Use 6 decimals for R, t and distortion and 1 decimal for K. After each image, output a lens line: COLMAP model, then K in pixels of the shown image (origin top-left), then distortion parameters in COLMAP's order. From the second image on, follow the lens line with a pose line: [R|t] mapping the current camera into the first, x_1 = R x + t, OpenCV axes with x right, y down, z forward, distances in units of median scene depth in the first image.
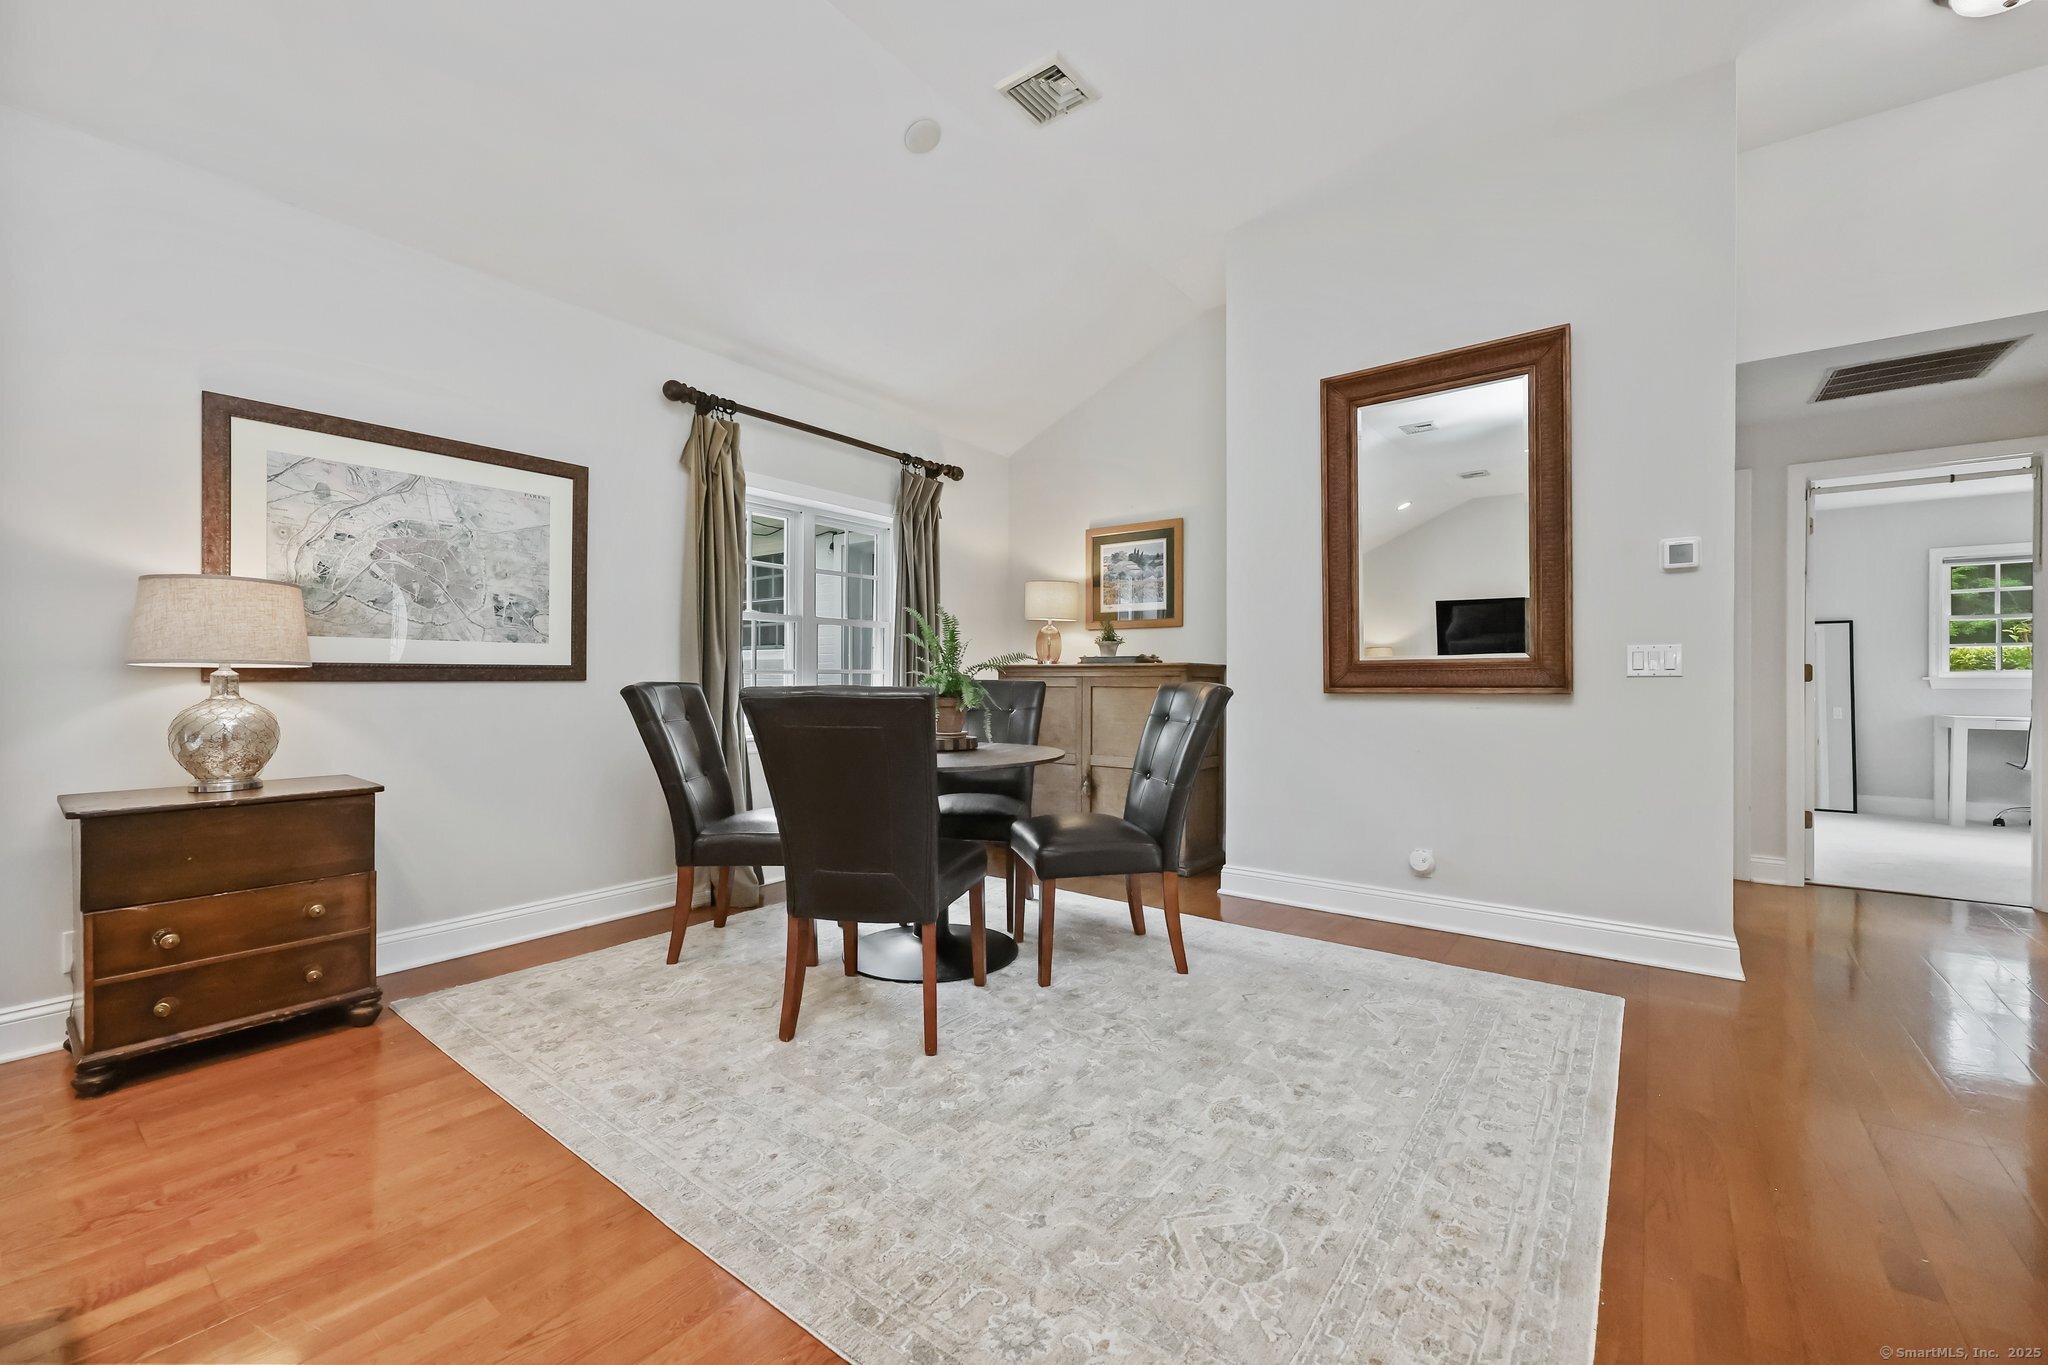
lens RADIAL K [[825.2, 0, 1035.5], [0, 825.2, 681.5], [0, 0, 1]] dist [0.000446, -0.000017]
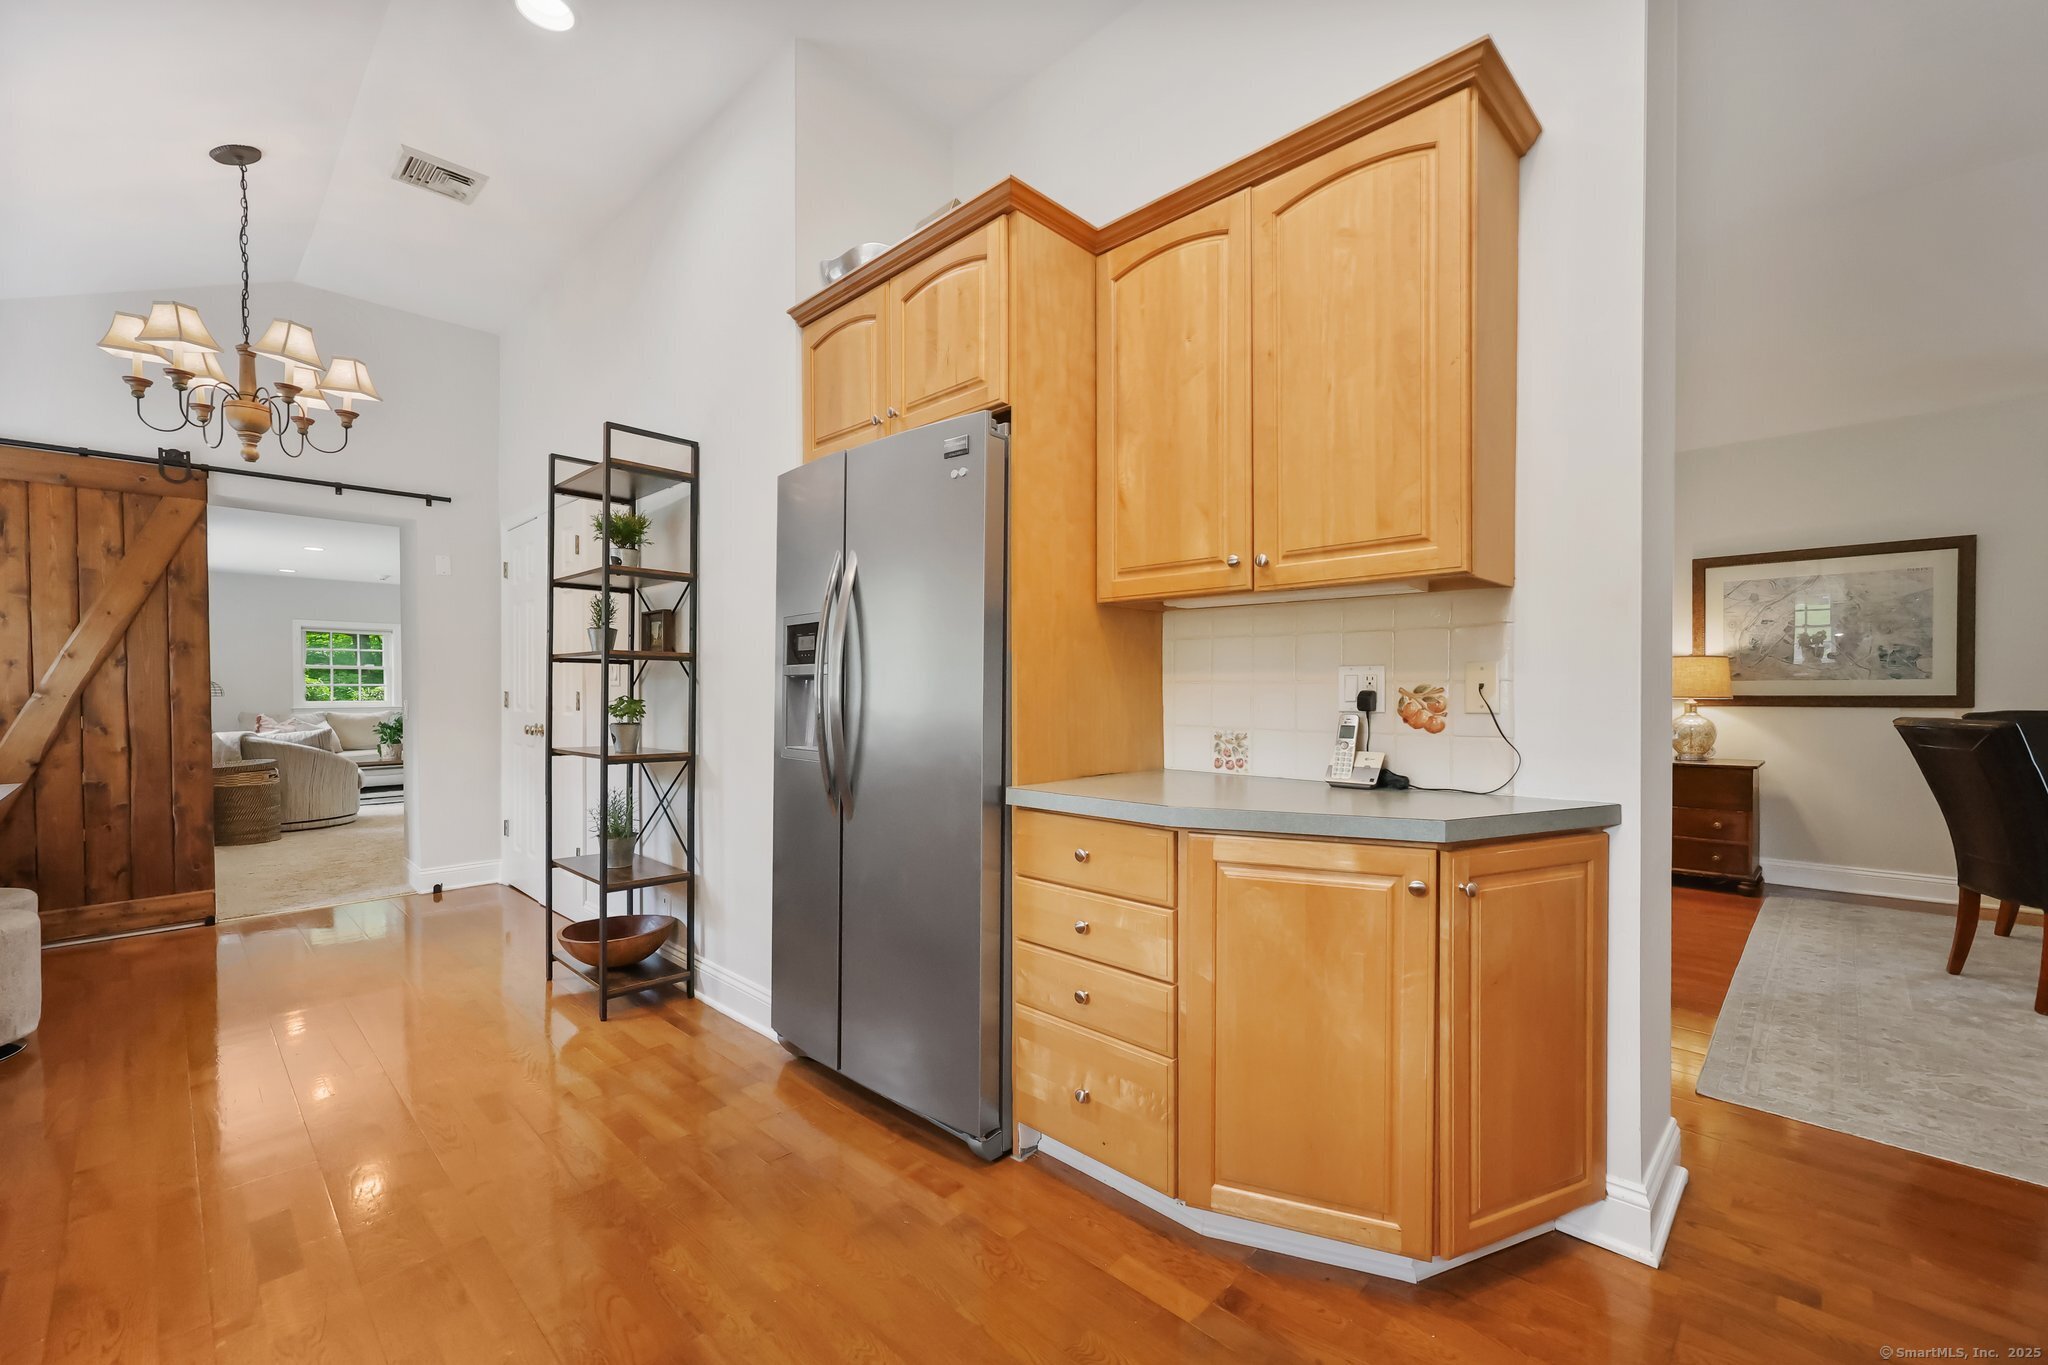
lens RADIAL K [[839.6, 0, 1029.6], [0, 839.6, 689.2], [0, 0, 1]] dist [0.000275, -0.000004]
pose [[-0.127382, -0.003080, -0.991849, 1.098576], [-0.002334, 0.999993, -0.002806, -0.027850], [0.991851, 0.001958, -0.127389, -0.298473]]
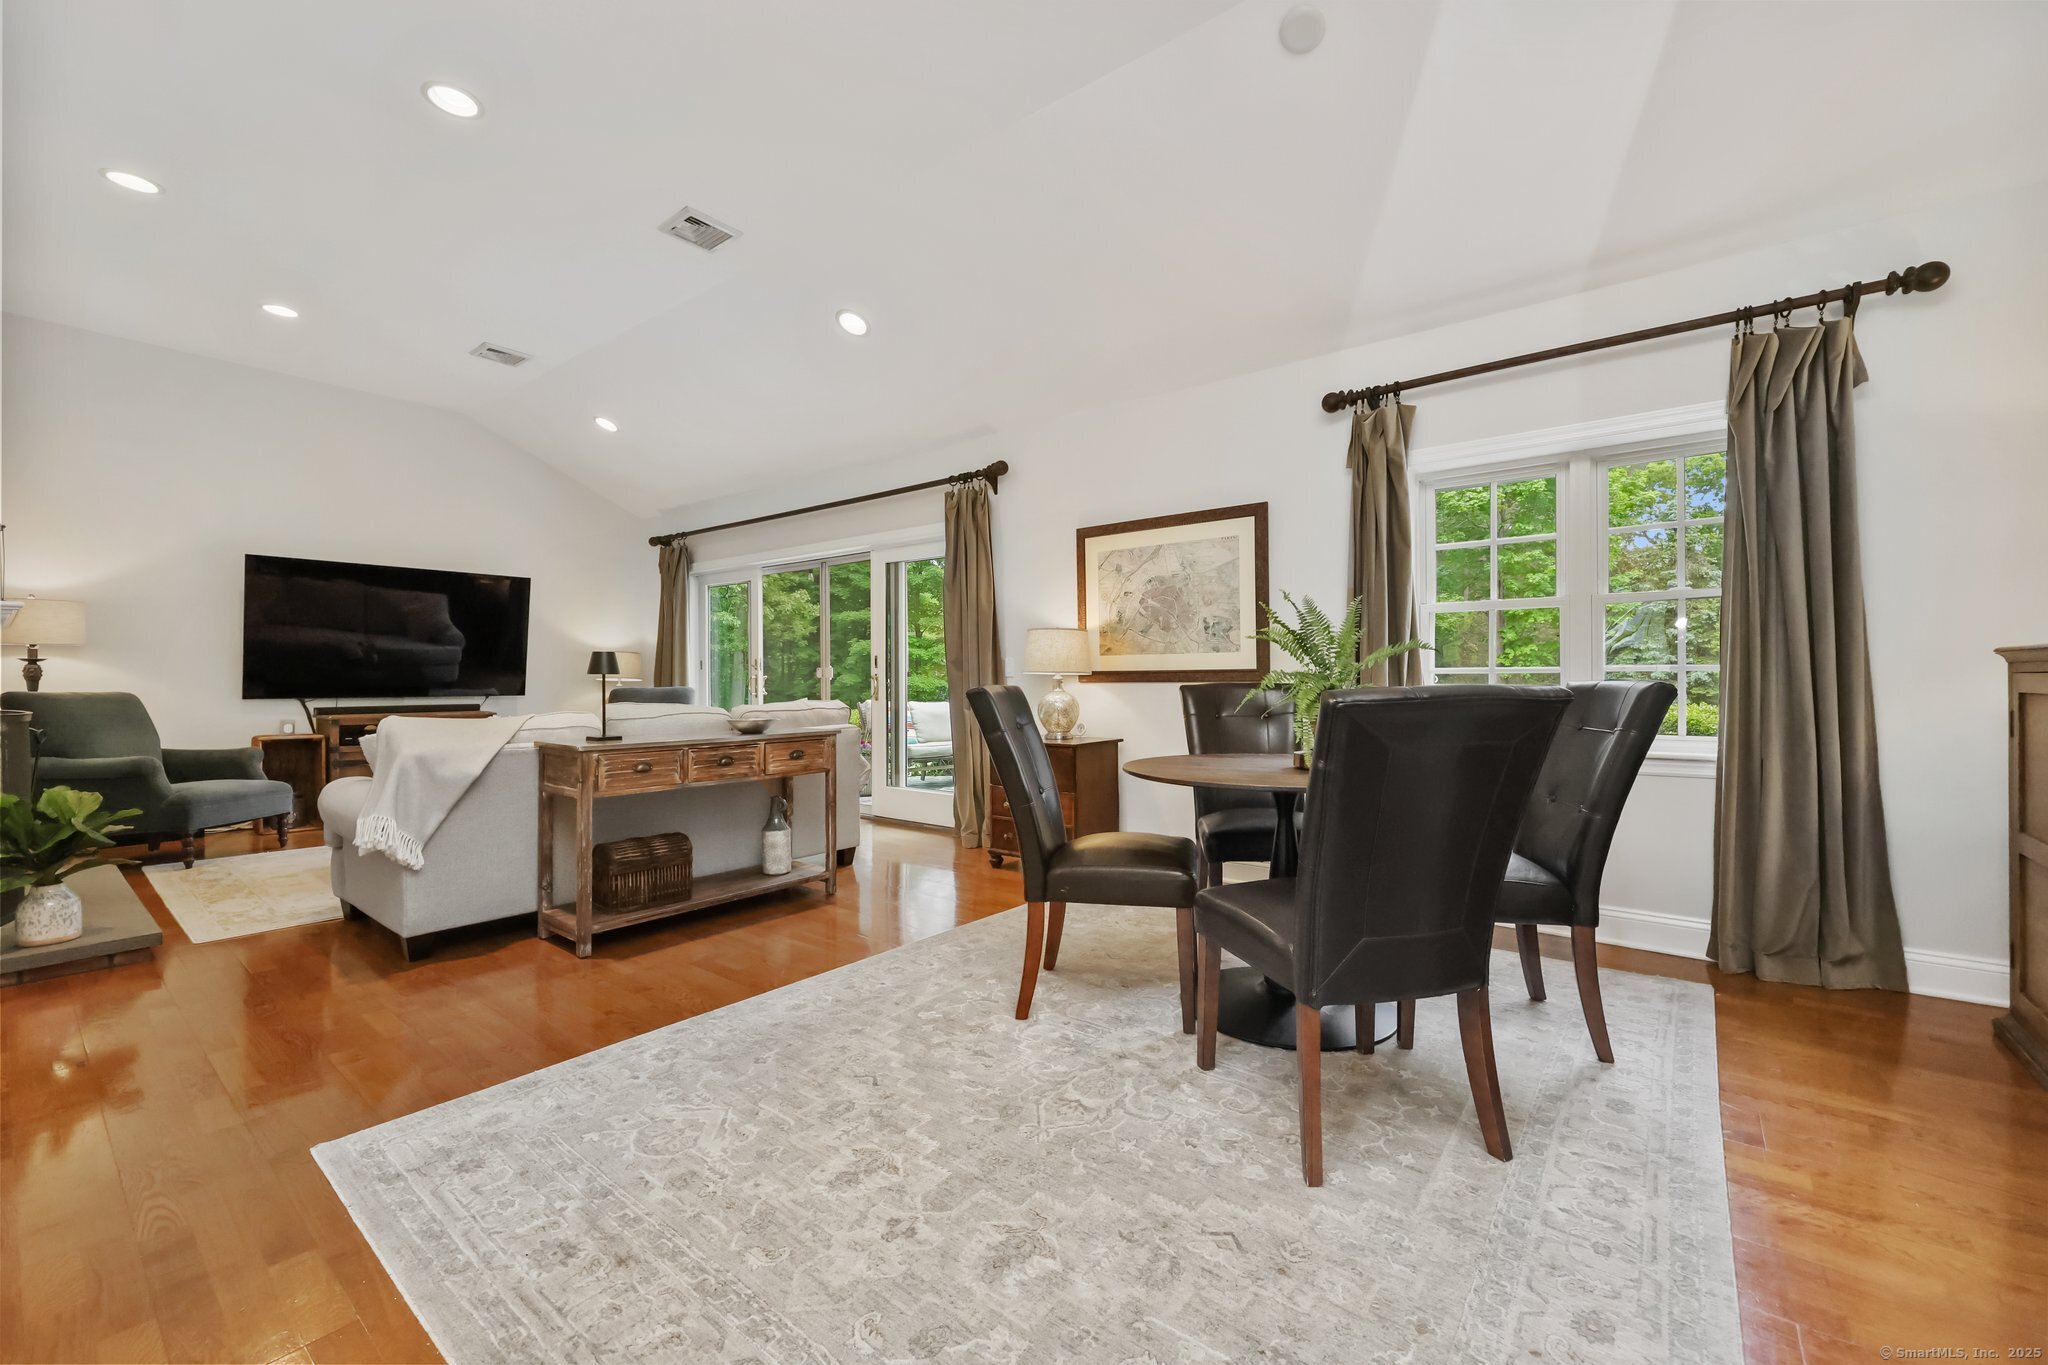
lens RADIAL K [[825.2, 0, 1035.5], [0, 825.2, 681.5], [0, 0, 1]] dist [0.000446, -0.000017]
pose [[-0.022717, 0.001282, -0.999741, 0.816742], [0.000622, 0.999999, 0.001269, -0.002981], [0.999742, -0.000593, -0.022718, 0.867897]]
